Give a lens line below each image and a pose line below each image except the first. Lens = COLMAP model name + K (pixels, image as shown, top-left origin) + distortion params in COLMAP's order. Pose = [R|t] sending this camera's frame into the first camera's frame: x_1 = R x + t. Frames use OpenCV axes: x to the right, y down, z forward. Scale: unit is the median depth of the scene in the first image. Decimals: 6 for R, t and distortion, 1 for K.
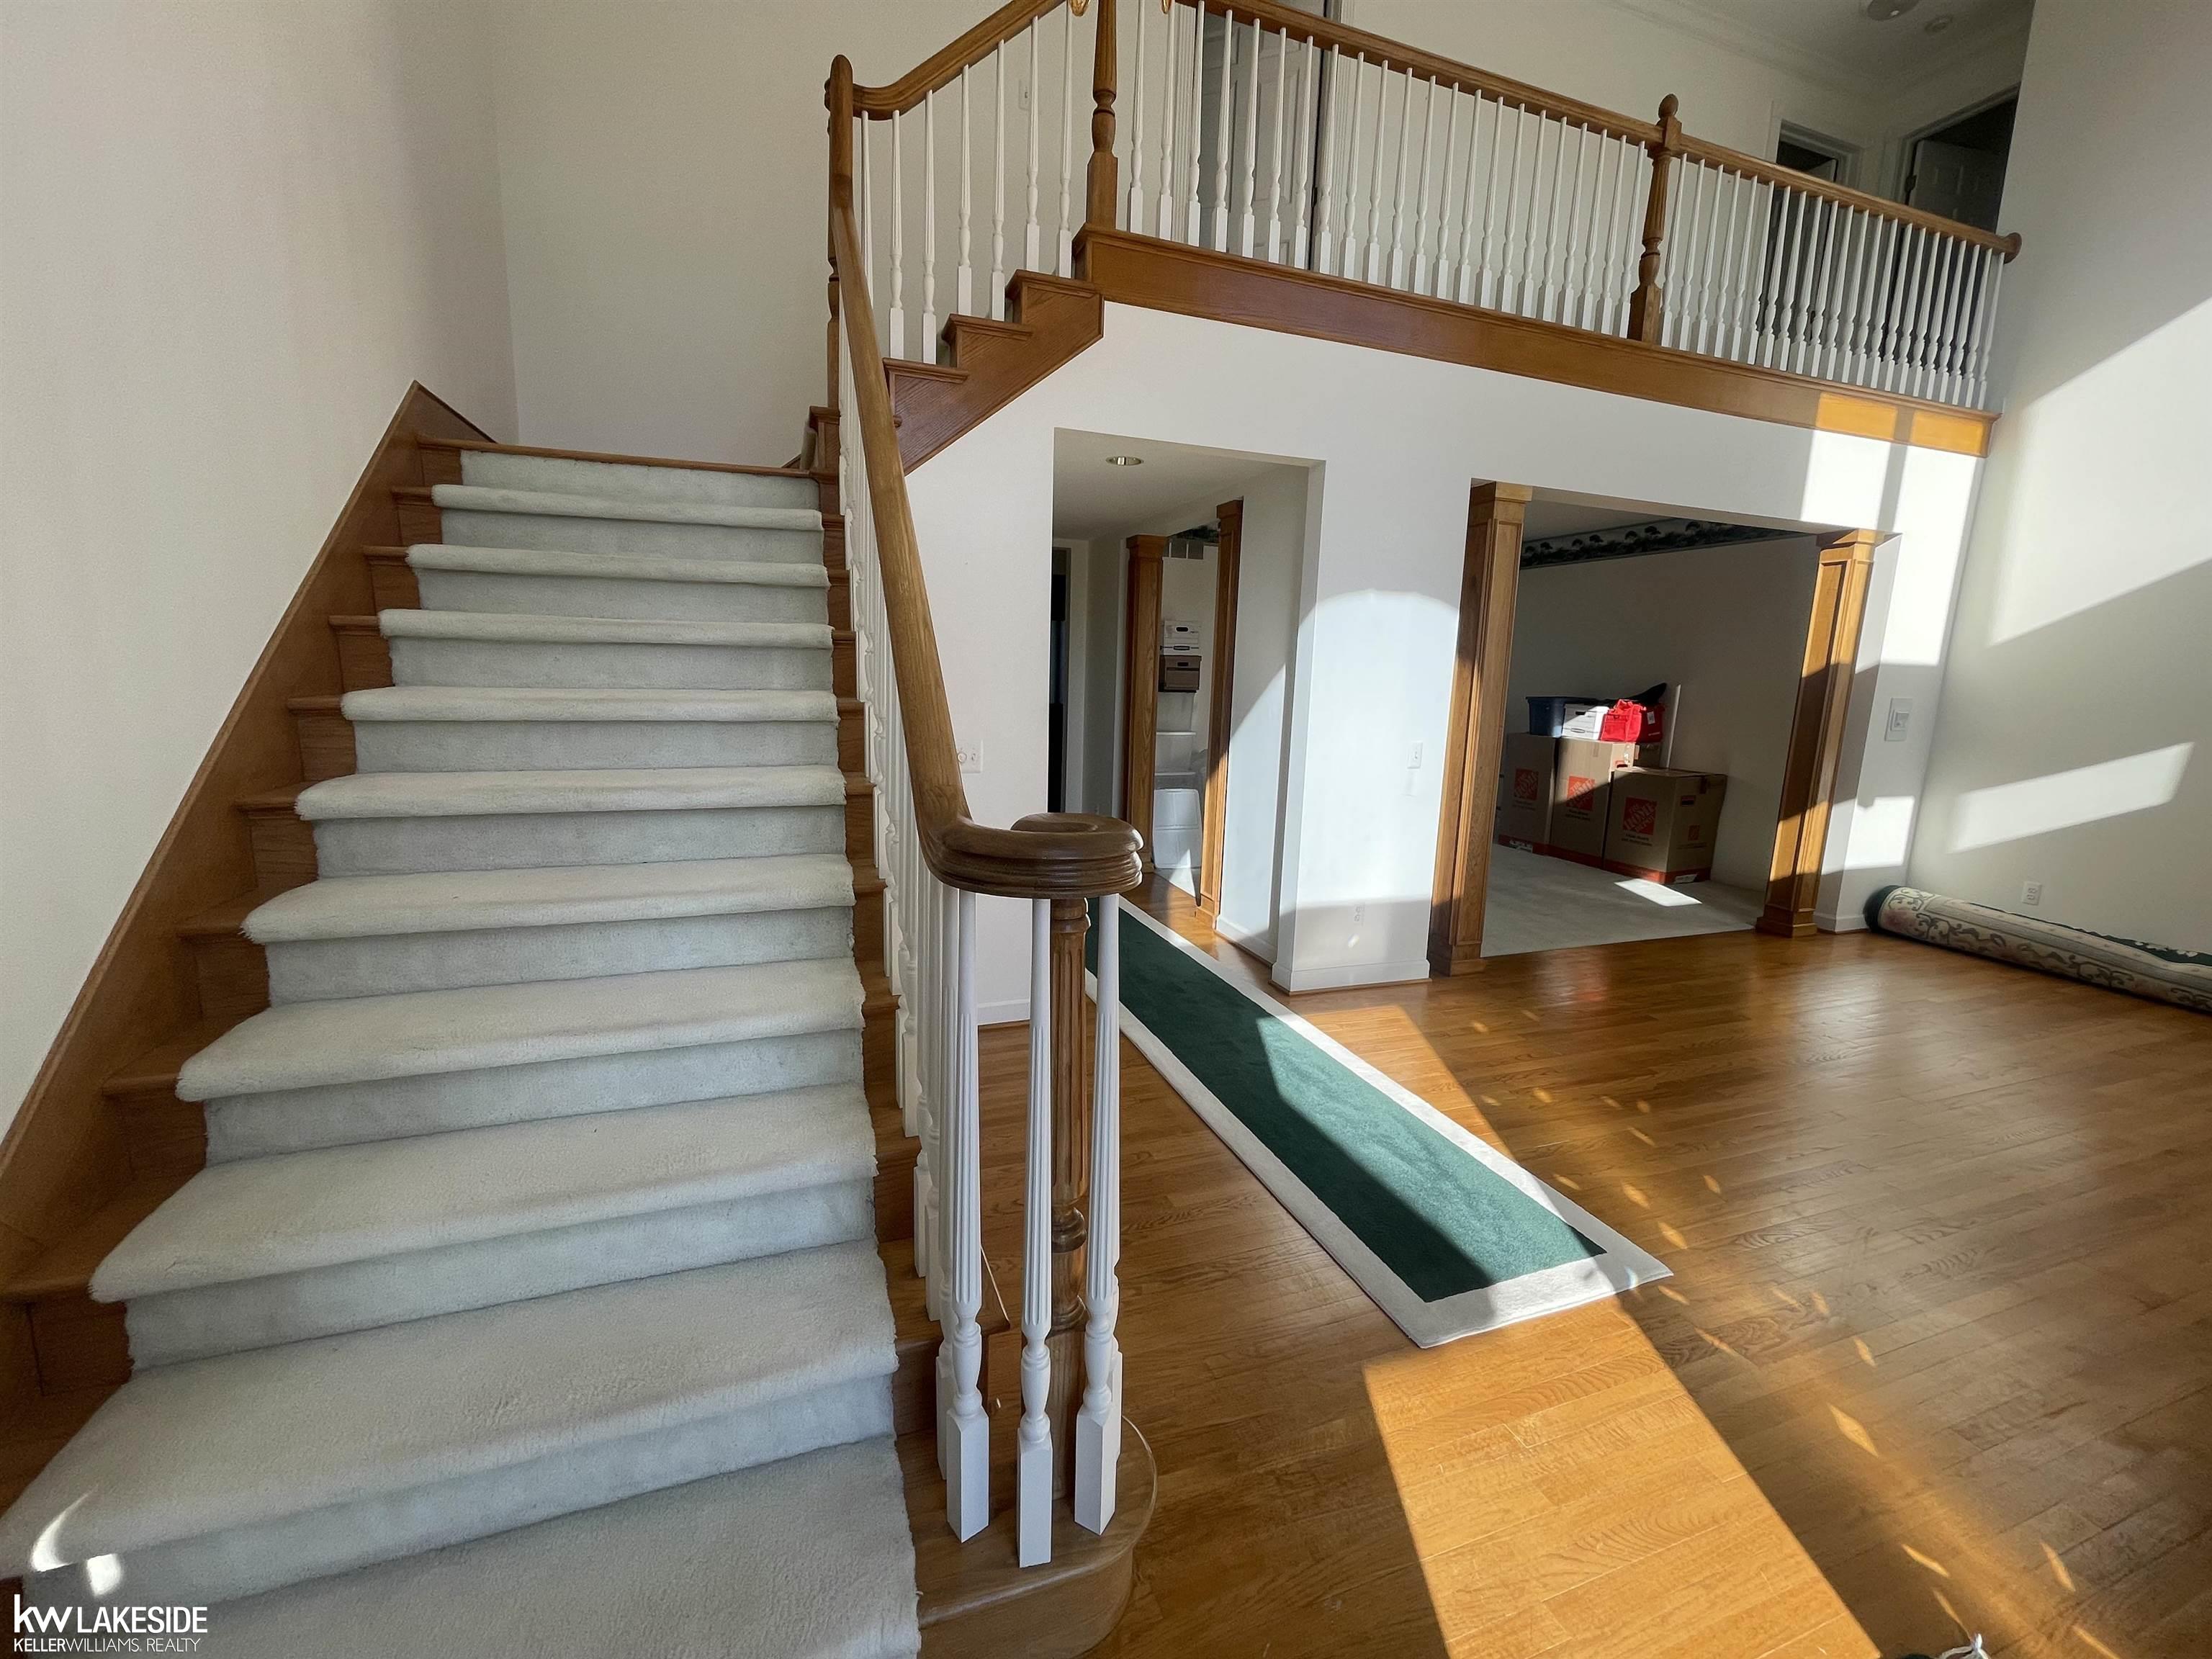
lens RADIAL K [[972.6, 0, 1104.7], [0, 972.6, 842.6], [0, 0, 1]] dist [0.015285, 0.000135]
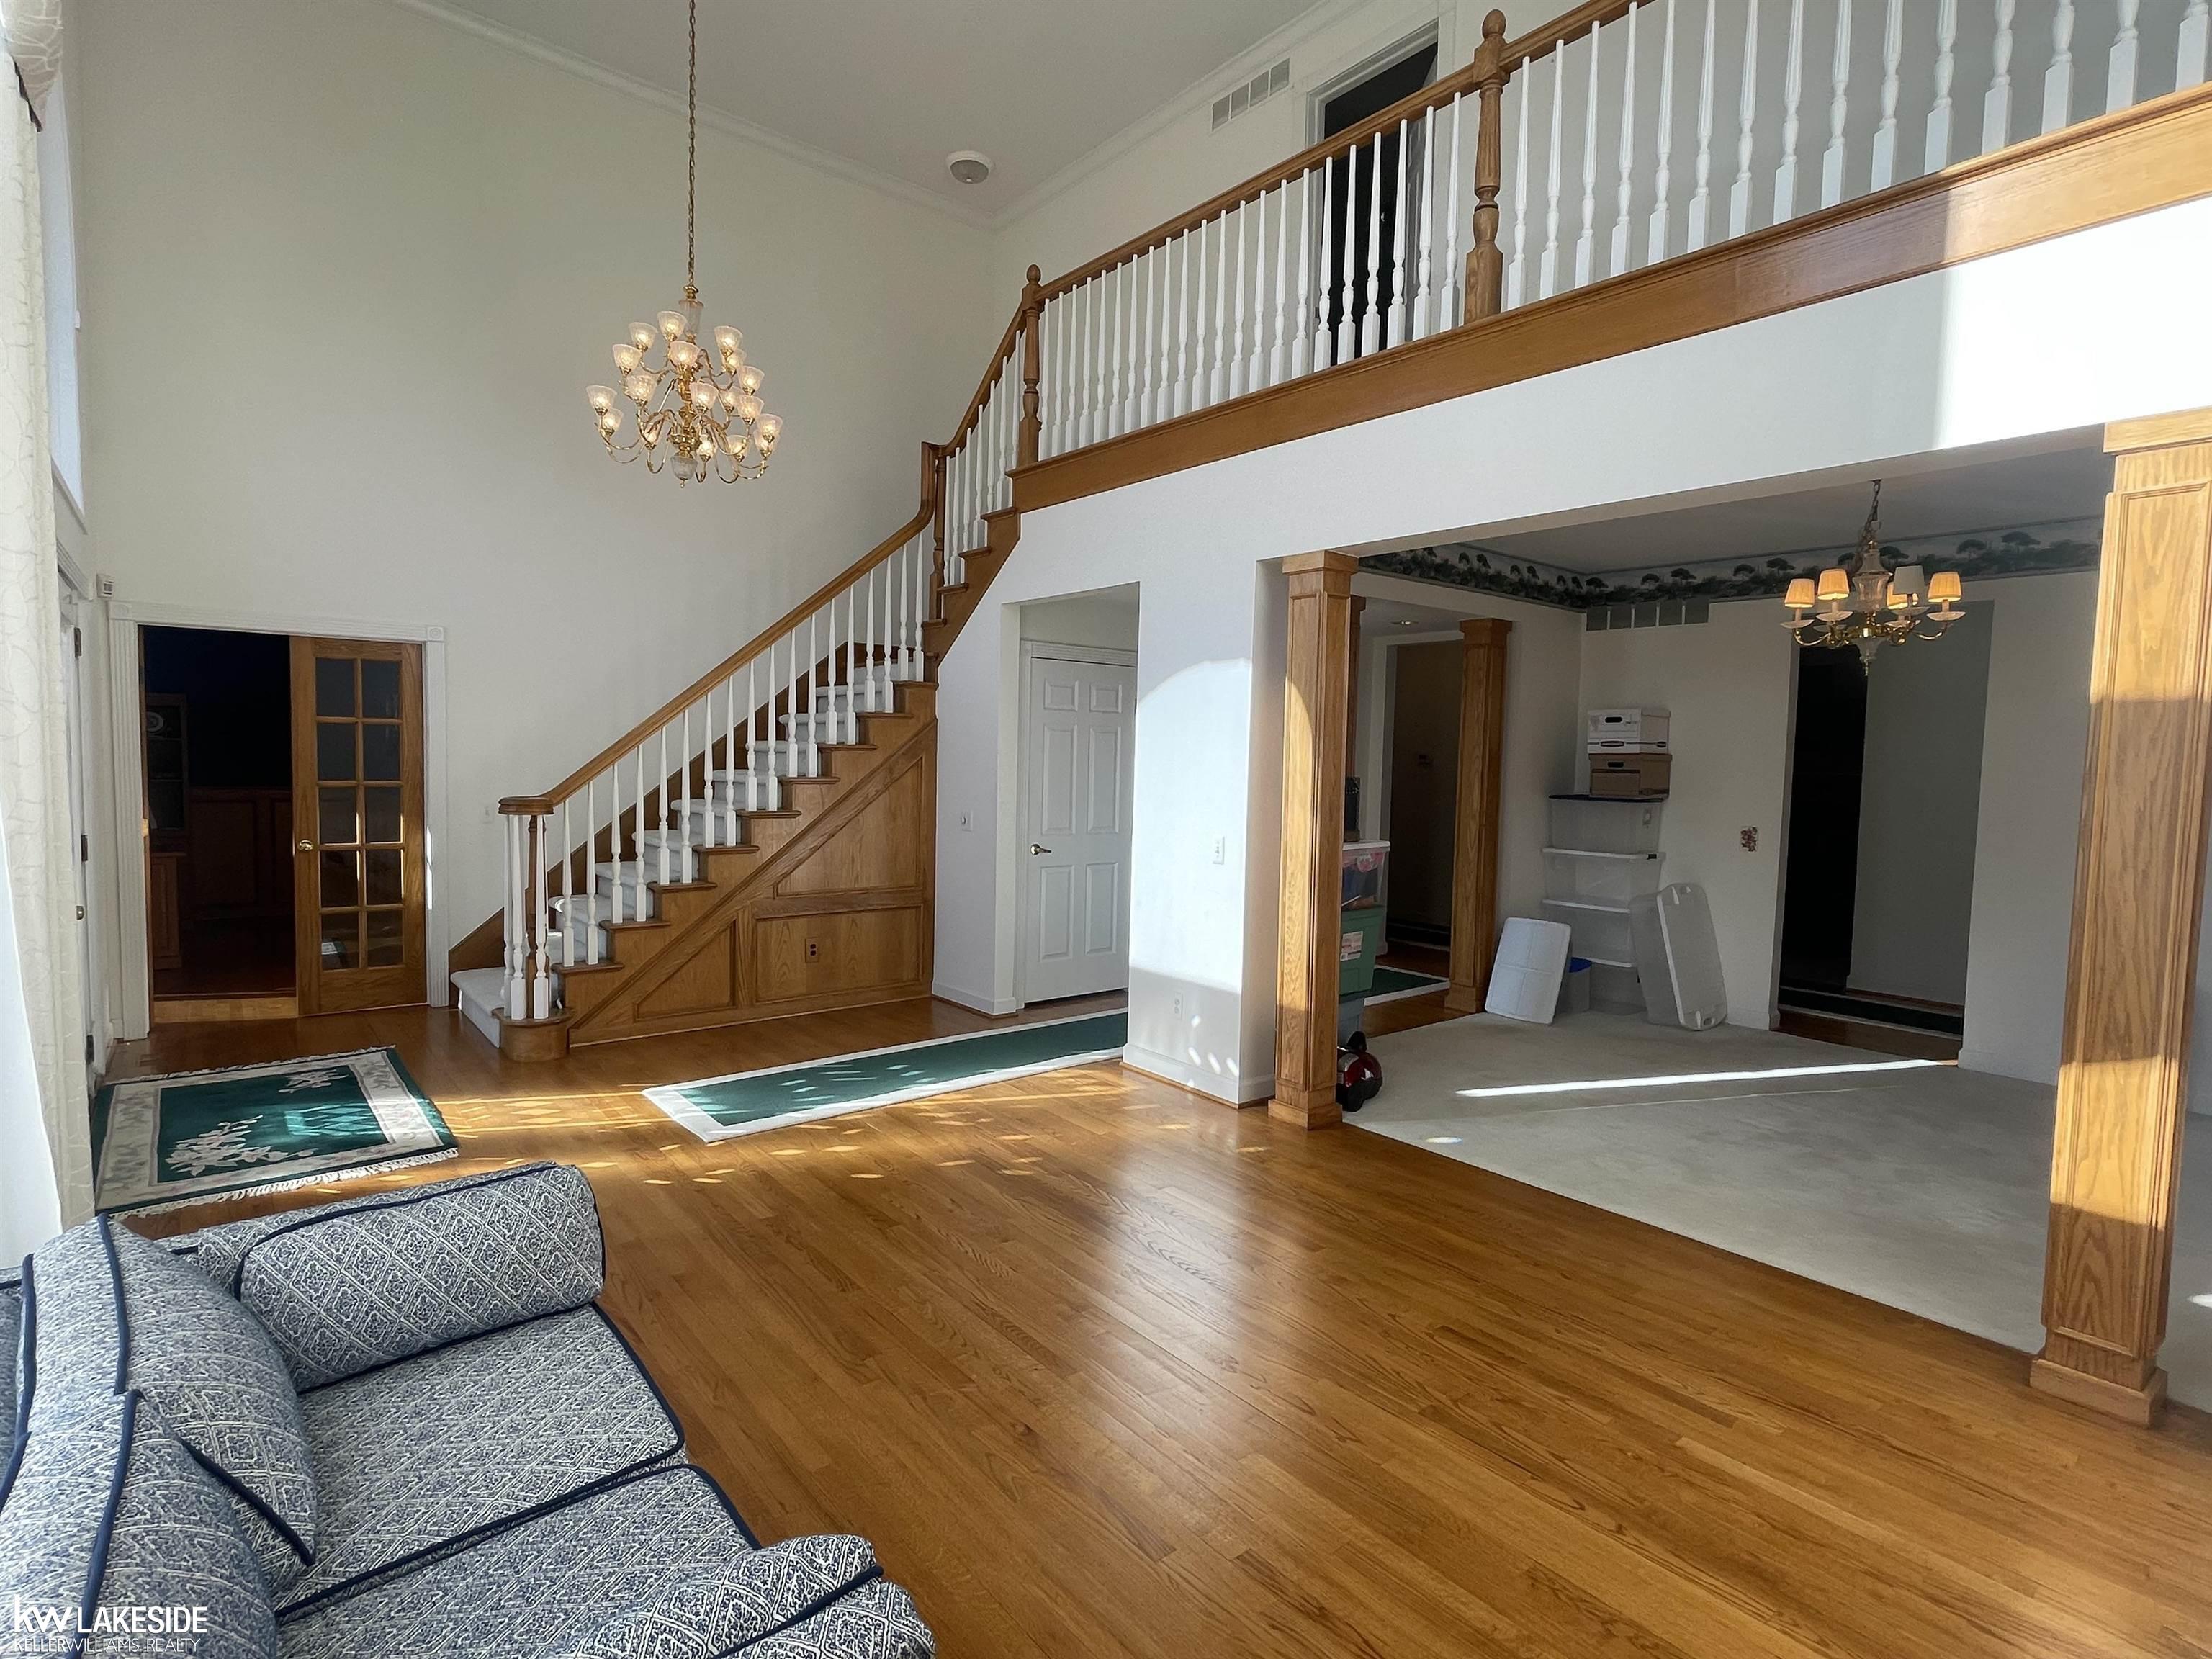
lens RADIAL K [[1132.6, 0, 1111.3], [0, 1132.6, 837.5], [0, 0, 1]] dist [0.001683, -0.001637]
pose [[0.289073, 0.047912, -0.956107, 1.493850], [-0.177312, 0.984145, -0.004292, -0.086307], [0.940743, 0.170770, 0.292986, 0.639179]]
